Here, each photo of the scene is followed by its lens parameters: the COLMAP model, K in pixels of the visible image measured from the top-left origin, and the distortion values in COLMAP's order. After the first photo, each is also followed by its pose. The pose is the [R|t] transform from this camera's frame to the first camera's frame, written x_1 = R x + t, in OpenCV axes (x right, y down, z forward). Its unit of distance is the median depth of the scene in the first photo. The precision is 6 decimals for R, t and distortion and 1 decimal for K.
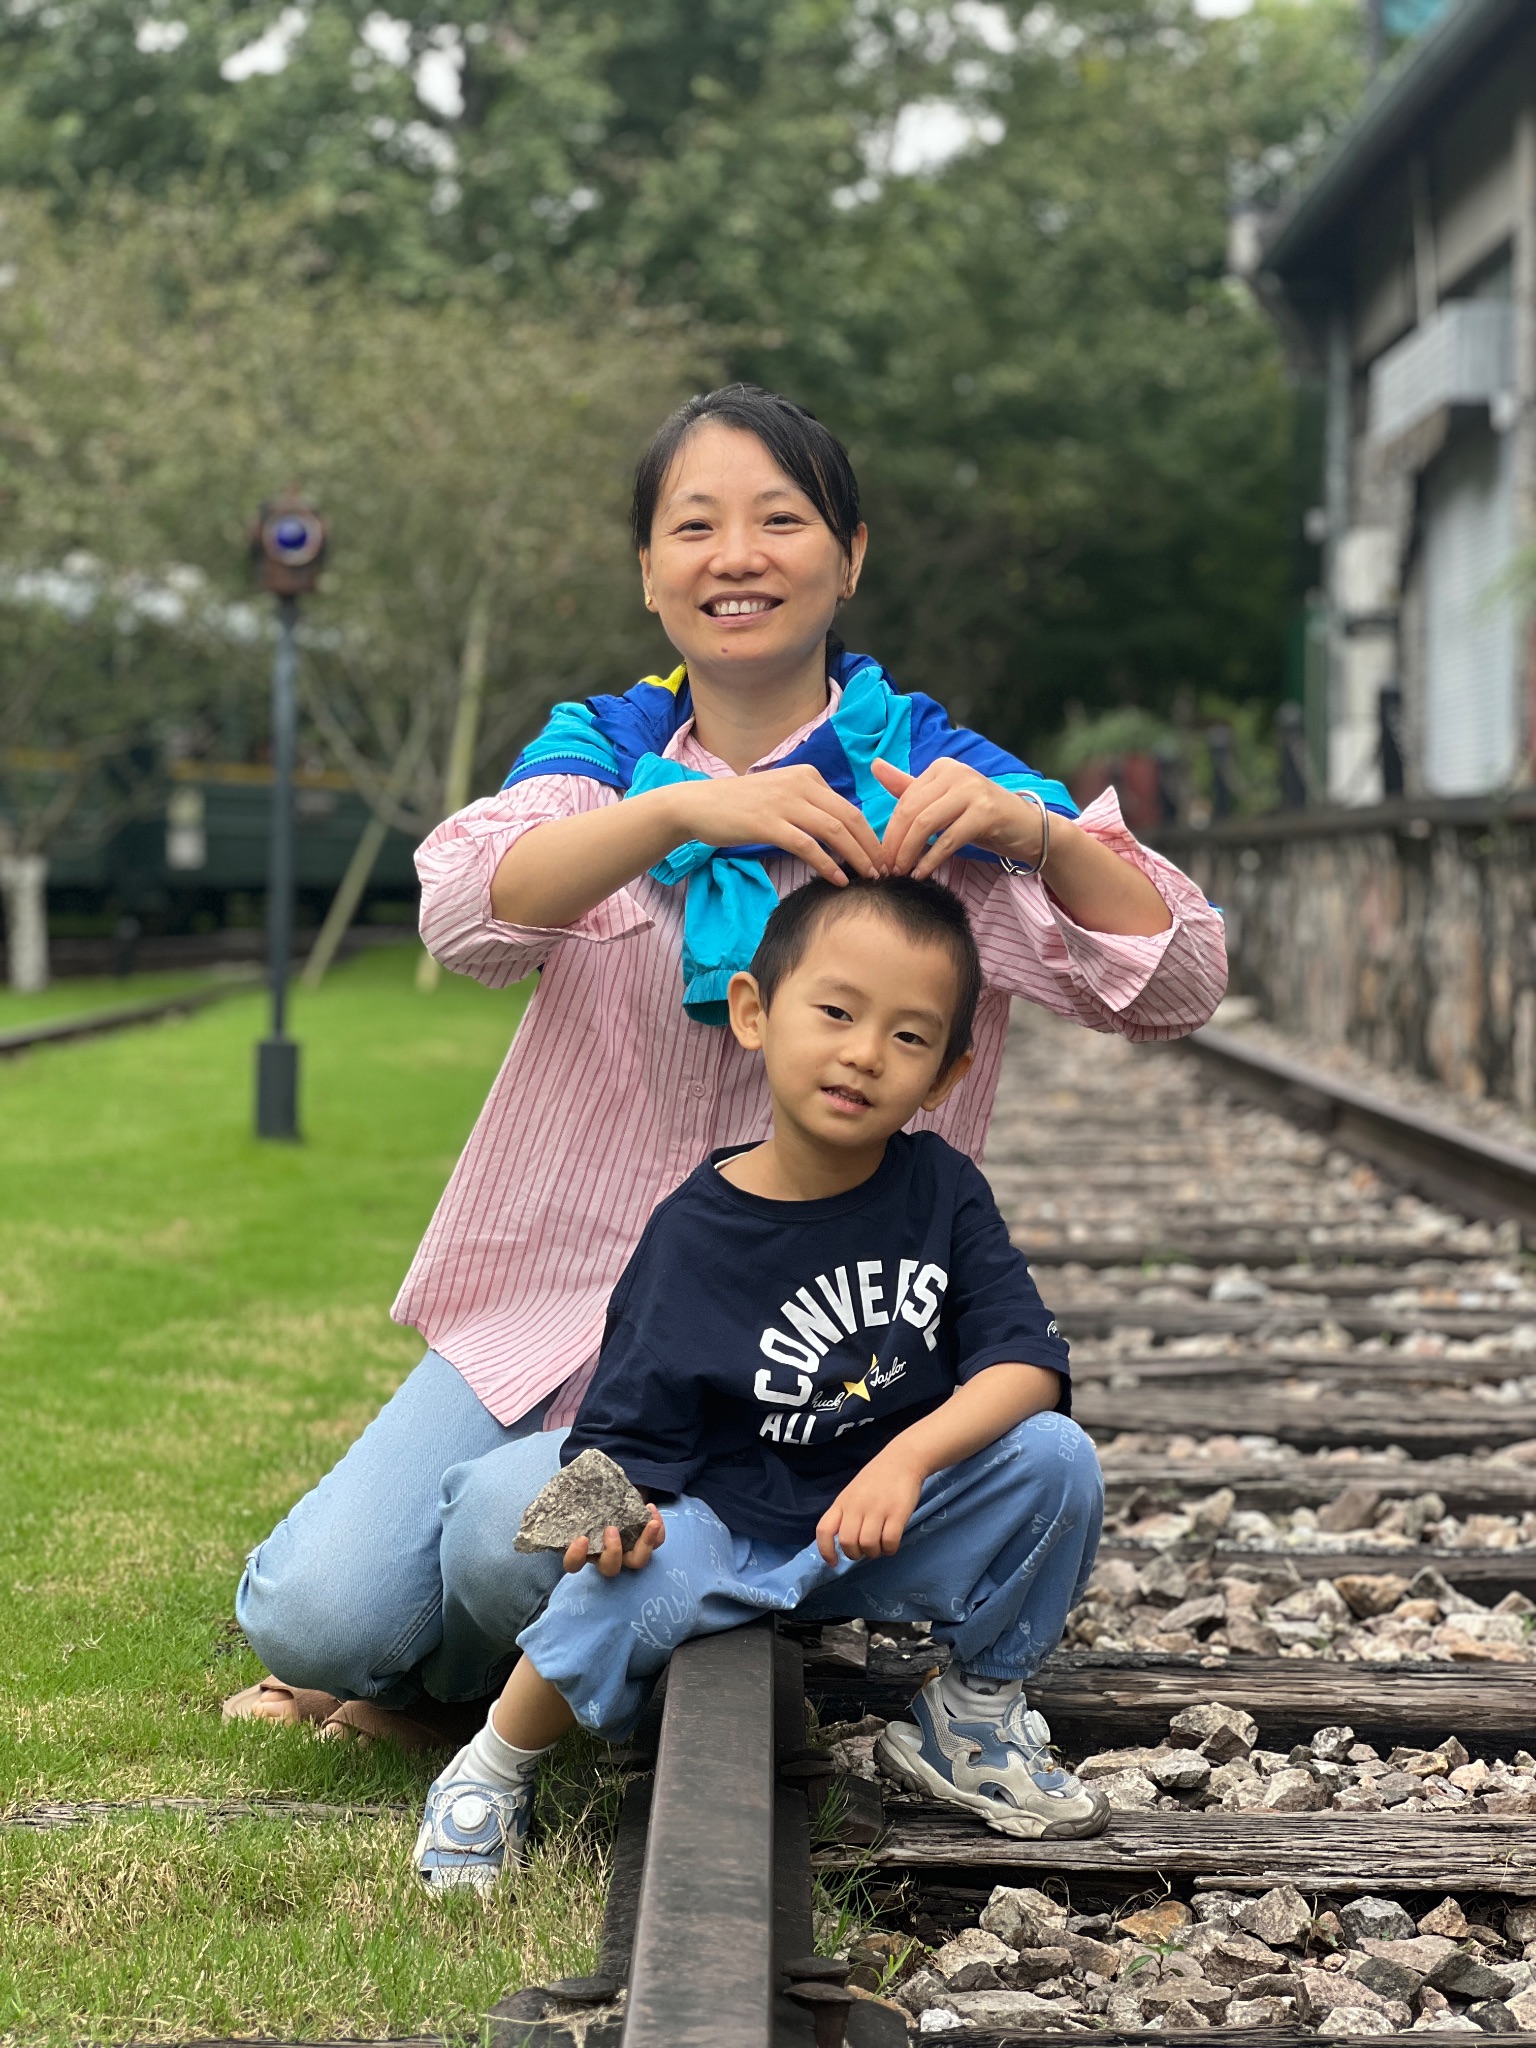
lens RADIAL K [[4608.0, 0, 767.8], [0, 4608.0, 1021.9], [0, 0, 1]] dist [0.292245, 0.000000]
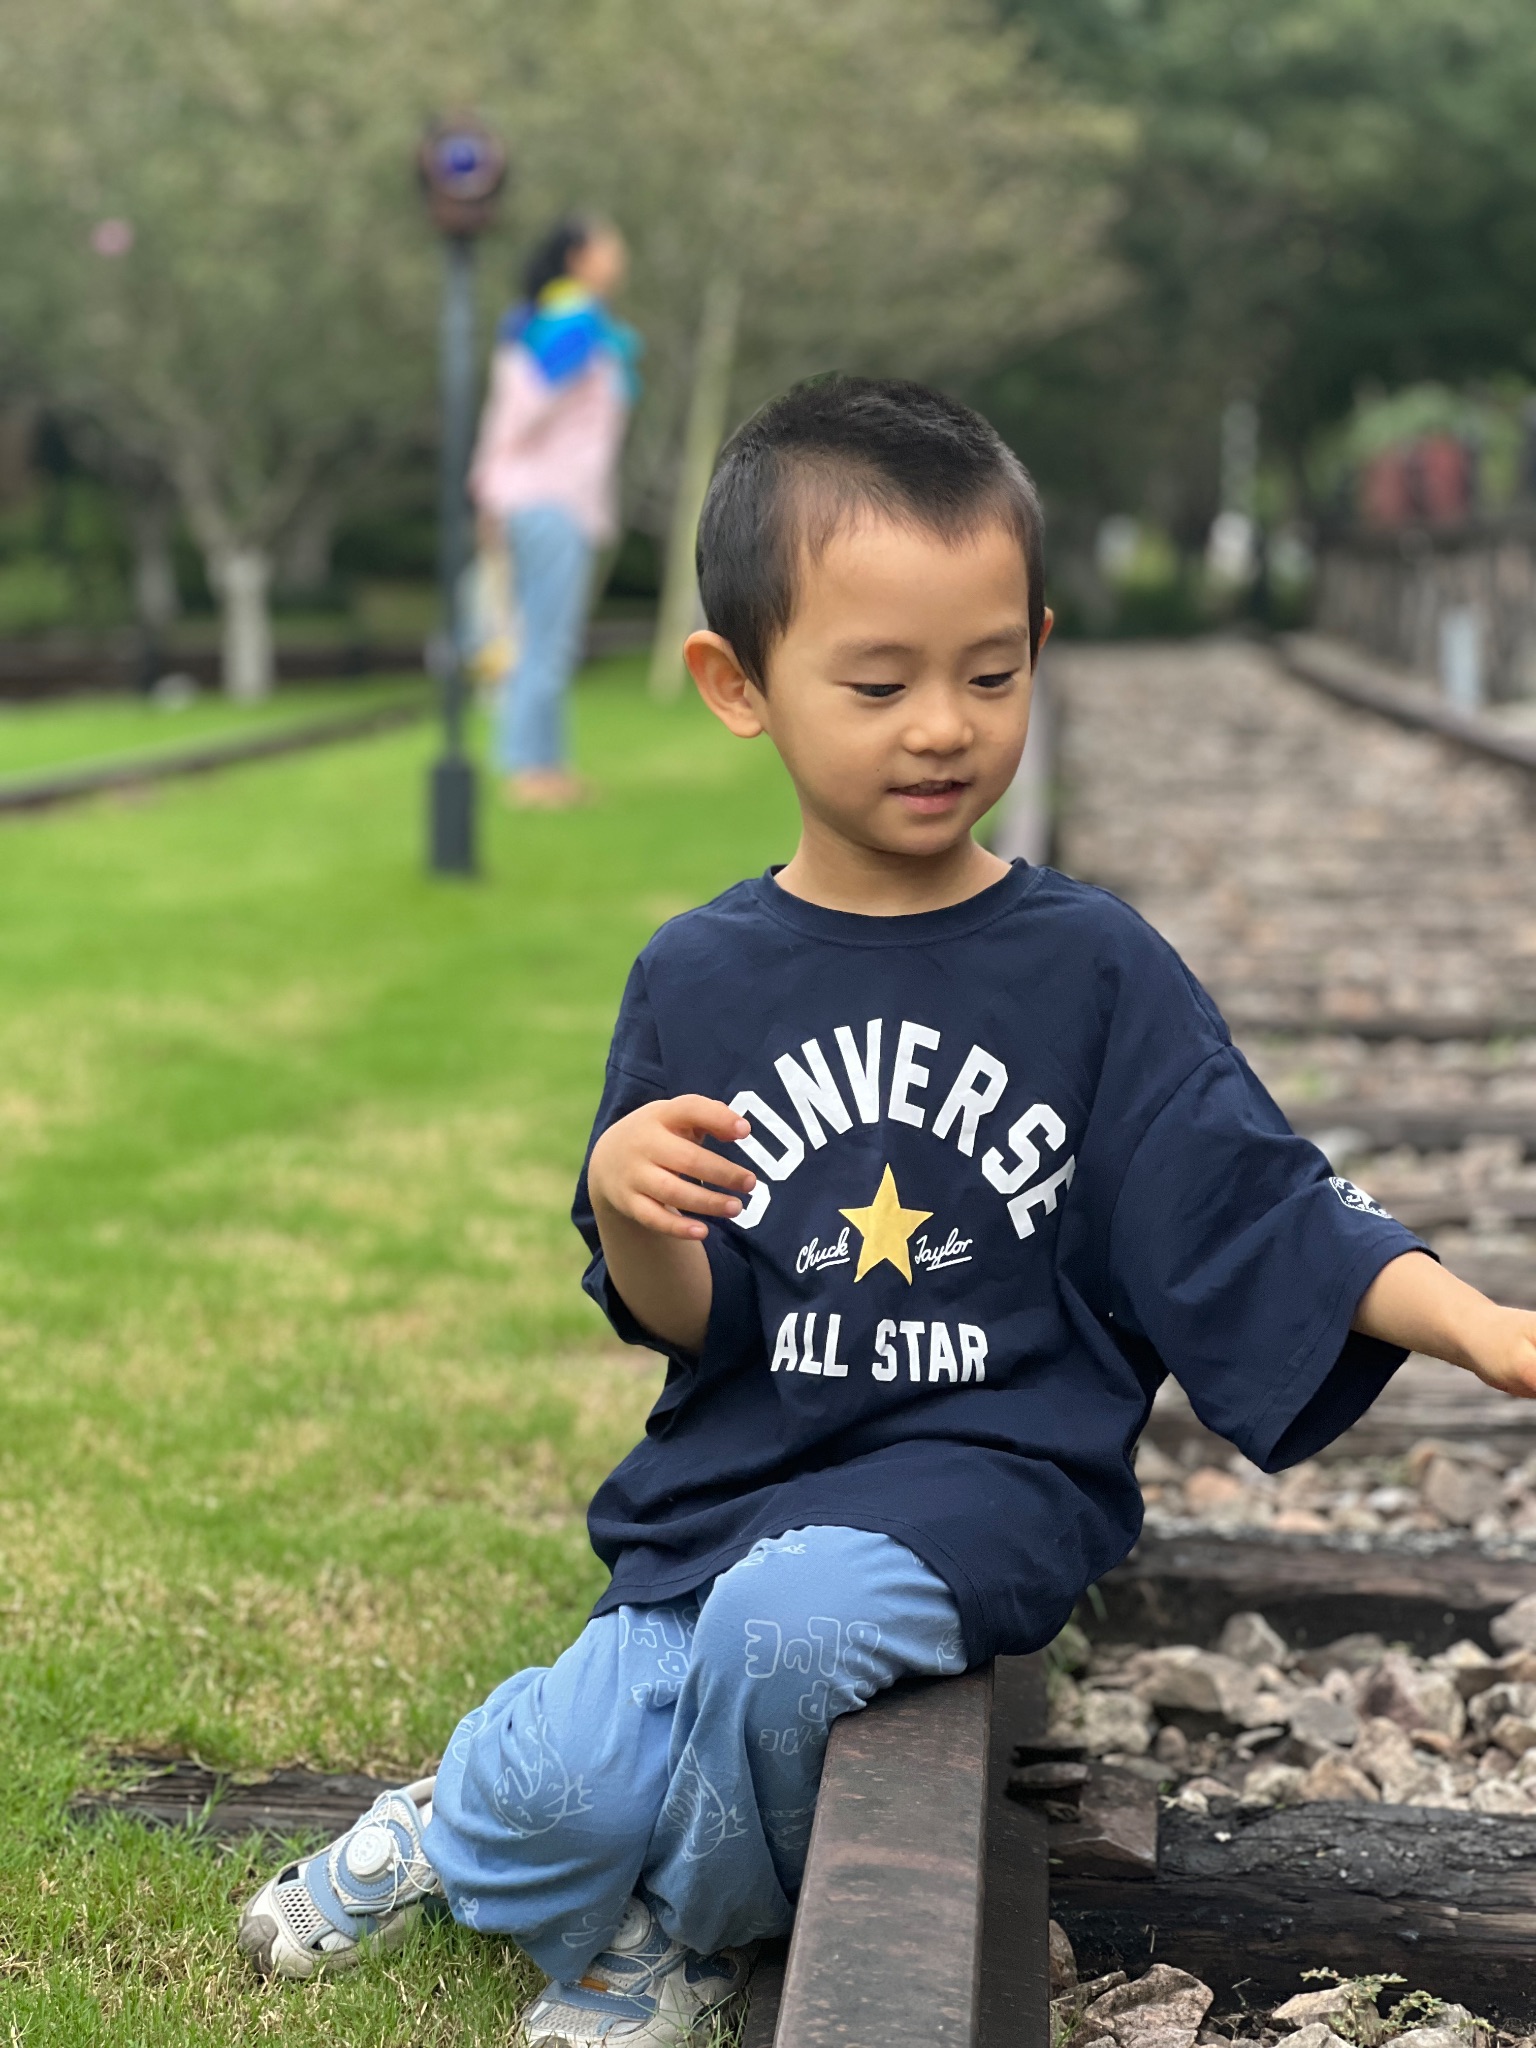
lens RADIAL K [[4608.0, 0, 772.0], [0, 4608.0, 1025.1], [0, 0, 1]] dist [0.292245, 0.000000]
pose [[0.998332, 0.001260, -0.057721, 0.002640], [0.002454, 0.997932, 0.064236, -0.002385], [0.057683, -0.064270, 0.996264, 0.167428]]
